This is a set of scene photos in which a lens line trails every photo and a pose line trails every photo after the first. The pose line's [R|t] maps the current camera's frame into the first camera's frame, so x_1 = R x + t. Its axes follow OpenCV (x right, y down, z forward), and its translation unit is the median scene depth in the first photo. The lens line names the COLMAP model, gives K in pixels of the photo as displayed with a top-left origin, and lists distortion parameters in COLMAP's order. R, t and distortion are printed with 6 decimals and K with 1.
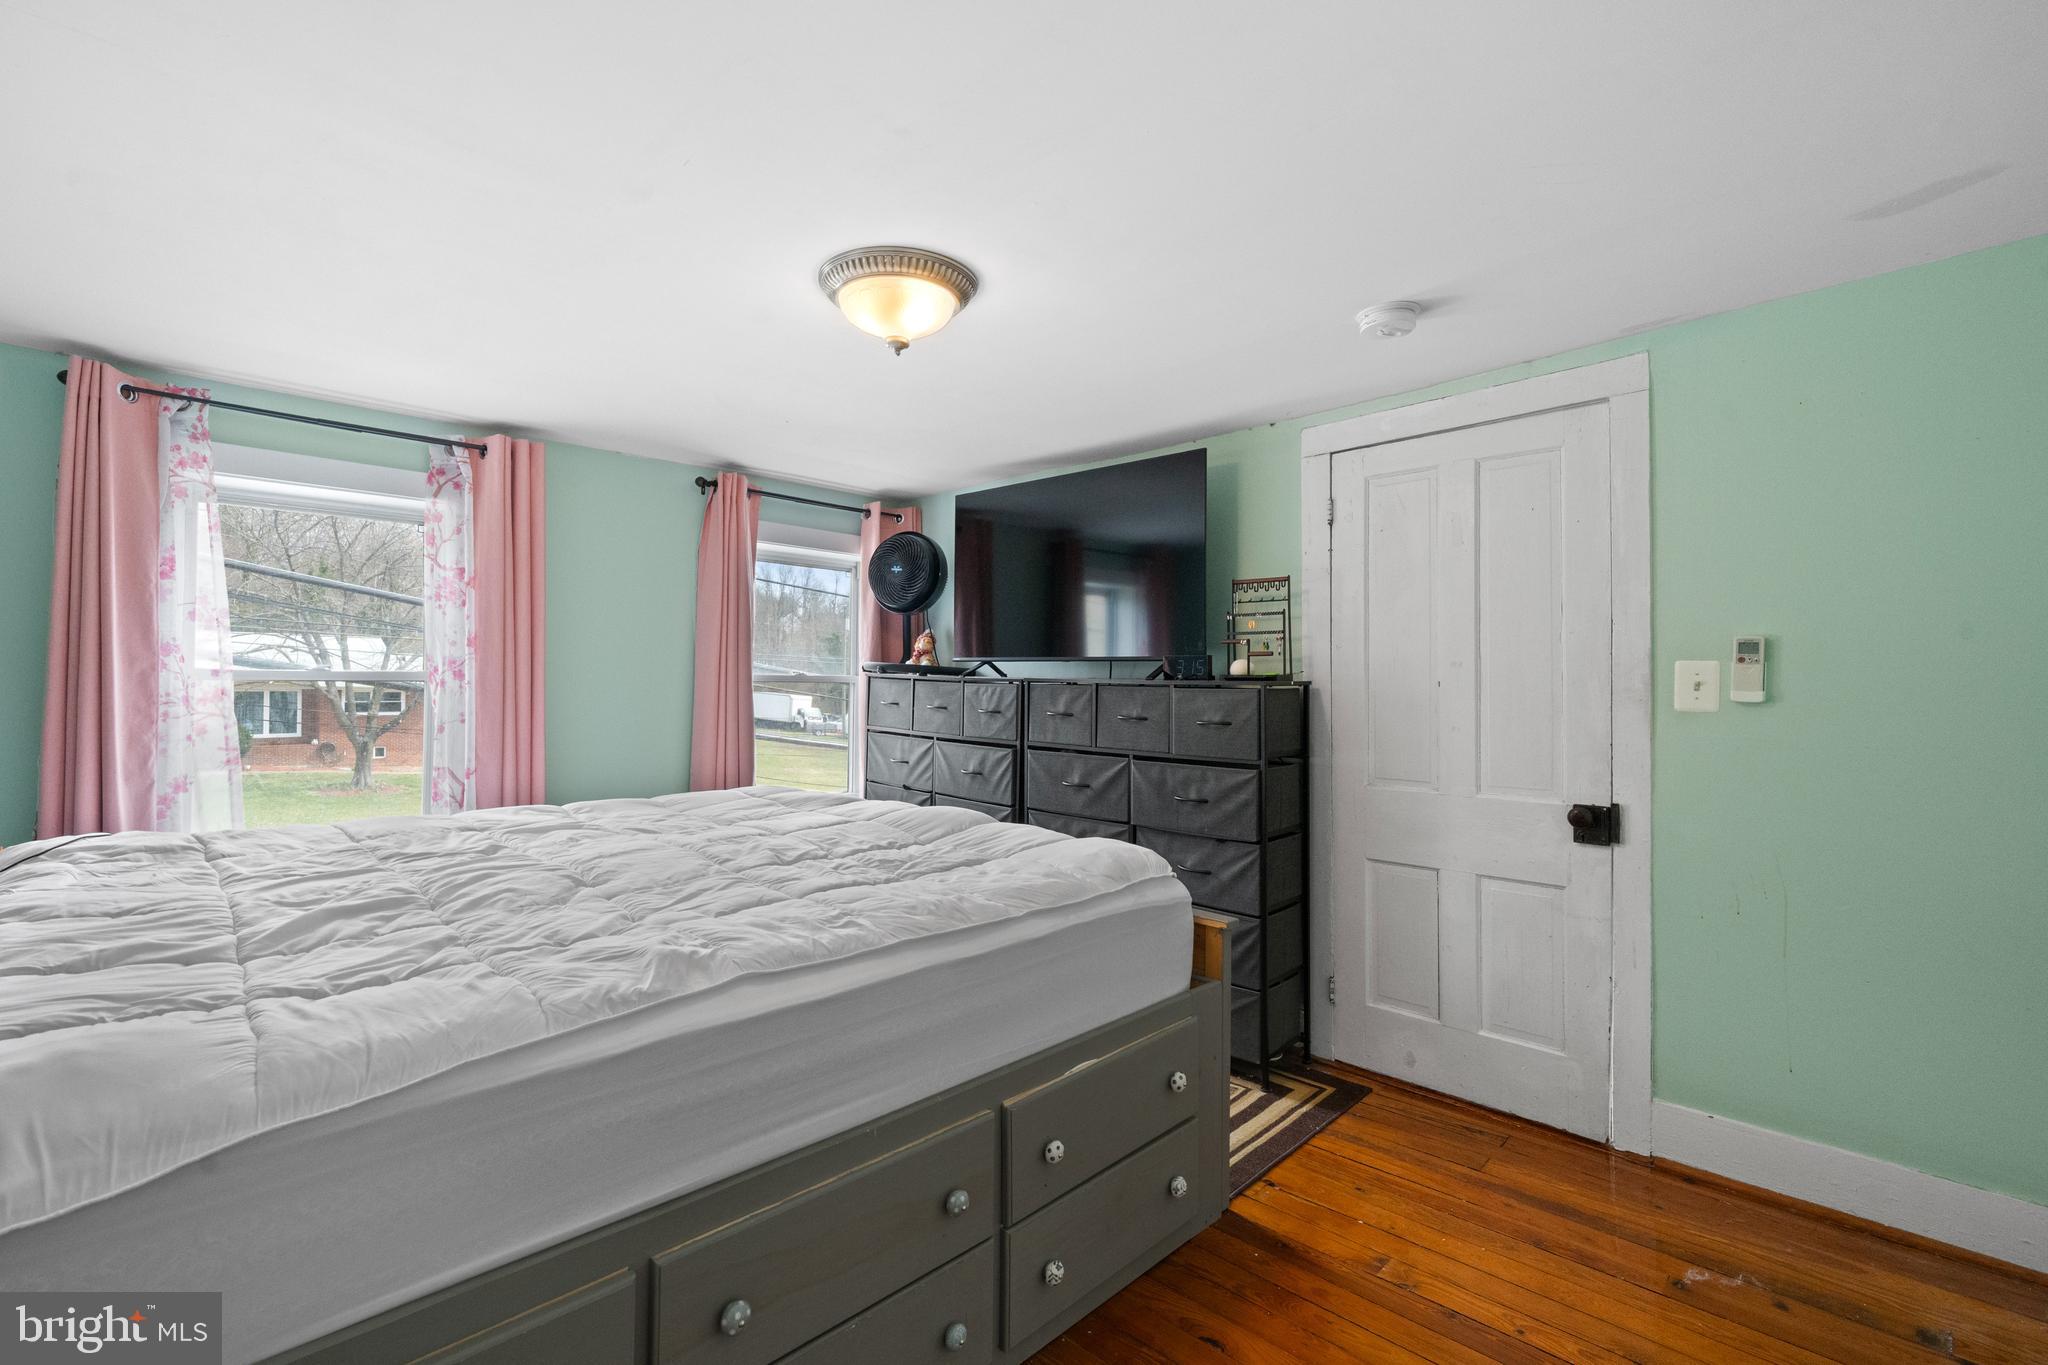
lens RADIAL K [[860.6, 0, 1024.0], [0, 860.6, 682.5], [0, 0, 1]] dist [0.000669, 0.000043]
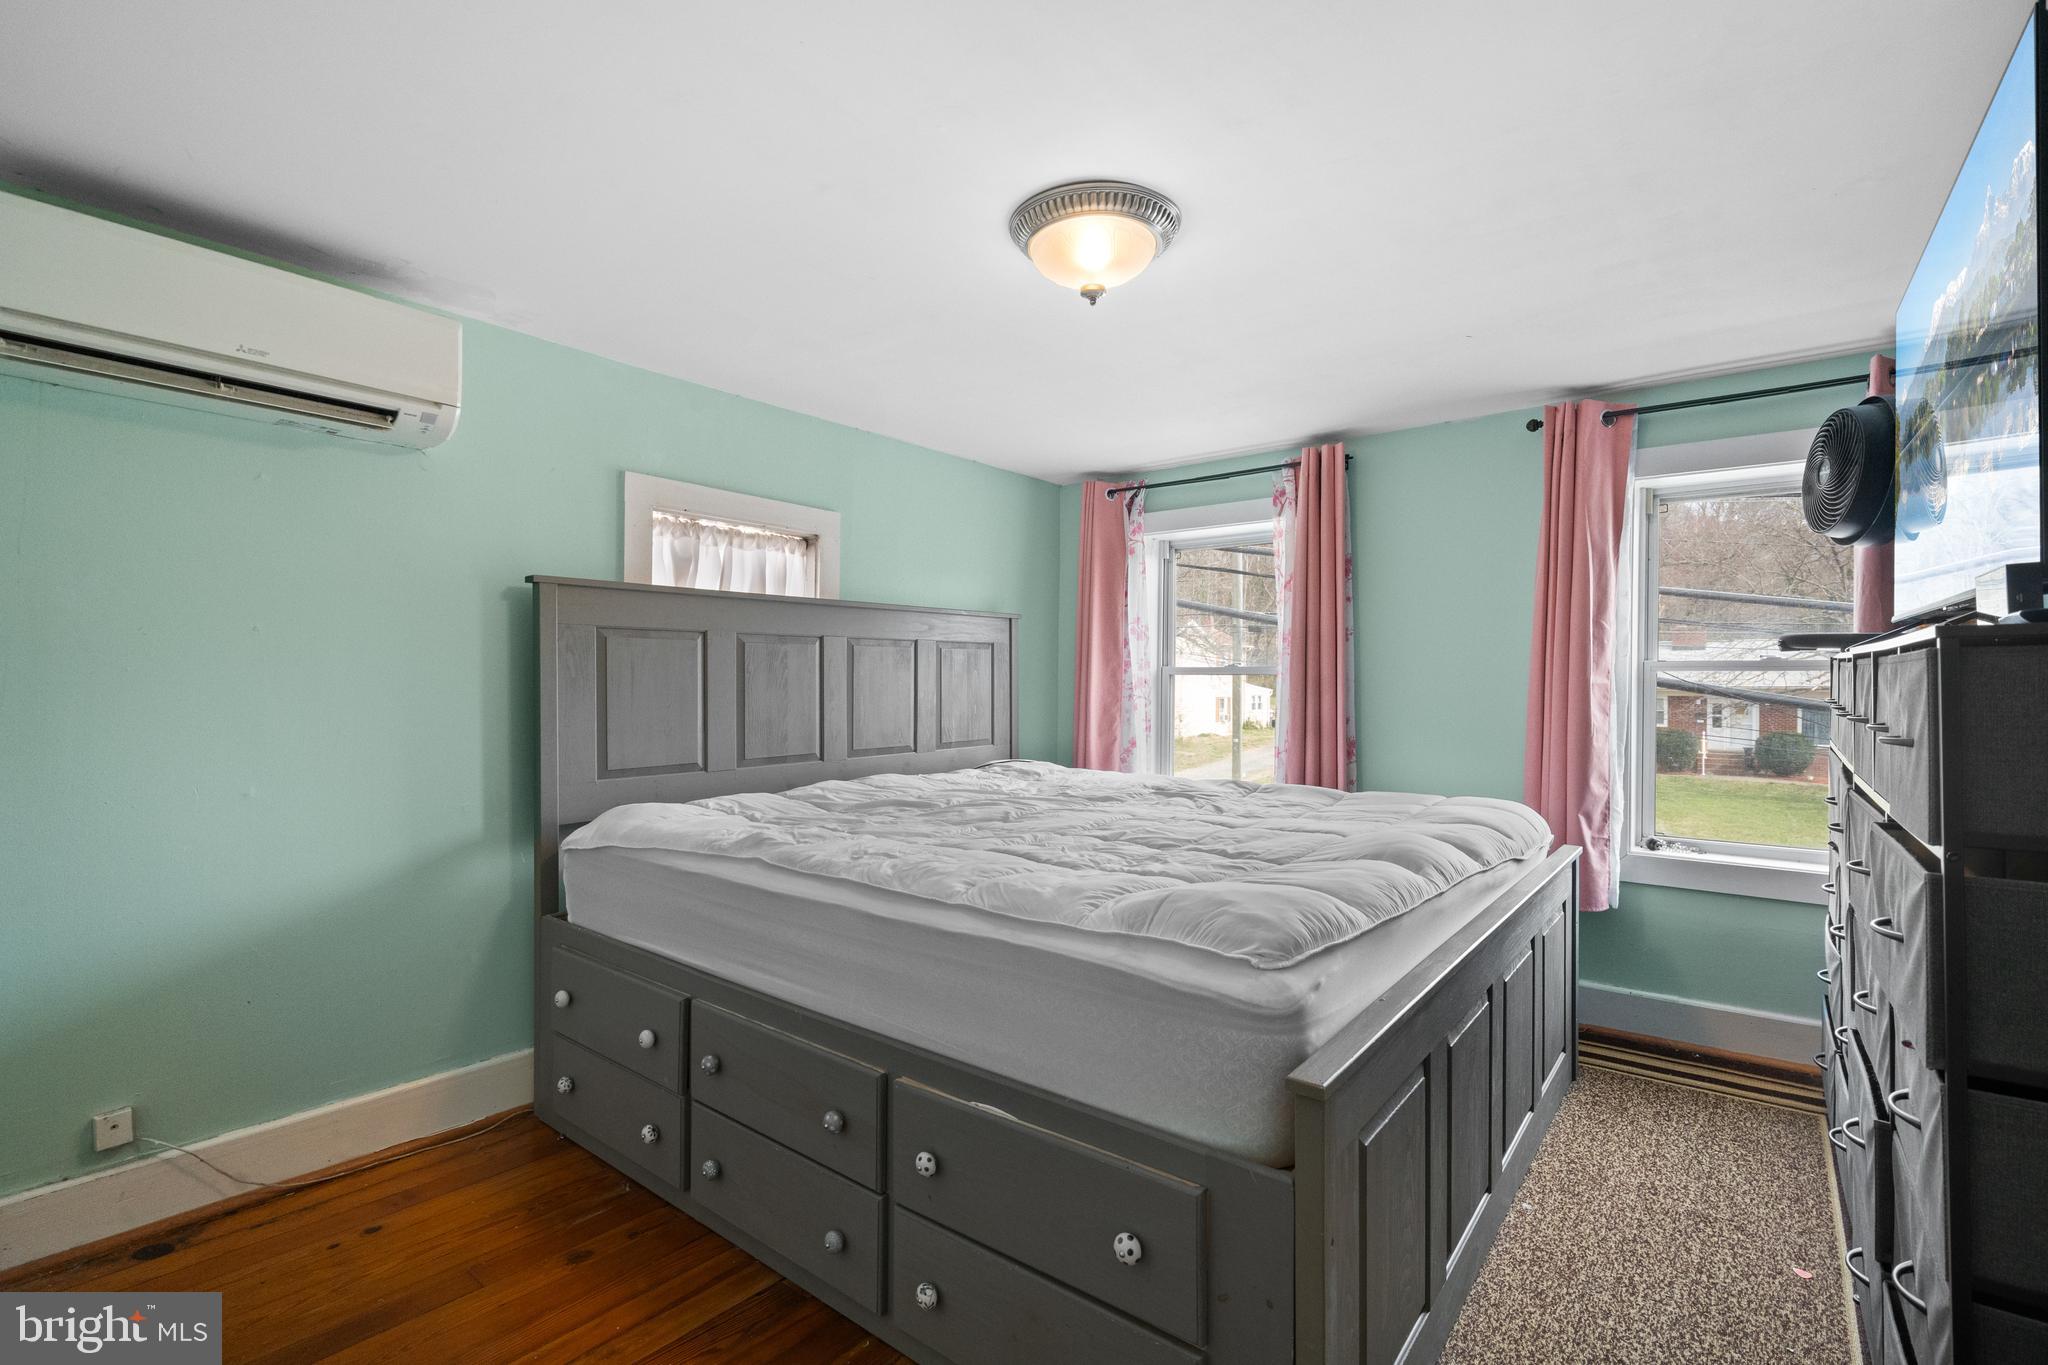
lens RADIAL K [[921.0, 0, 1024.0], [0, 921.0, 682.5], [0, 0, 1]] dist [-0.000959, -0.000069]
pose [[0.140056, -0.007135, -0.990118, 0.834201], [0.002091, 0.999974, -0.006911, 0.032681], [0.990141, -0.001102, 0.140068, 0.788206]]
